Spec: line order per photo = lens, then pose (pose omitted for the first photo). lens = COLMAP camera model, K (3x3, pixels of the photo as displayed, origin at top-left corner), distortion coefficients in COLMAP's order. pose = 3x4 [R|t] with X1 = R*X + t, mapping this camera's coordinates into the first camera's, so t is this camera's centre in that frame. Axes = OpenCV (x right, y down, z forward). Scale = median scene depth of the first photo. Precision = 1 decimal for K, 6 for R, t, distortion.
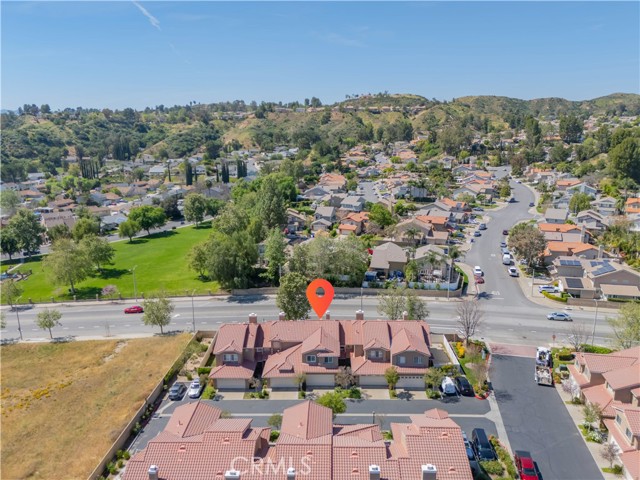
lens RADIAL K [[468.7, 0, 321.3], [0, 468.7, 248.7], [0, 0, 1]] dist [0.080925, -0.077163]
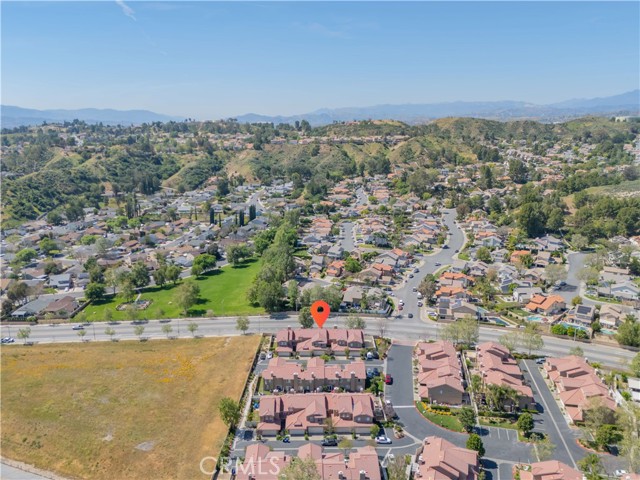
lens RADIAL K [[468.7, 0, 321.3], [0, 468.7, 248.7], [0, 0, 1]] dist [0.080925, -0.077163]
pose [[0.999443, 0.014869, 0.029871, -0.025488], [-0.014393, 0.999767, -0.016071, -0.082049], [-0.030103, 0.015632, 0.999425, -0.527559]]
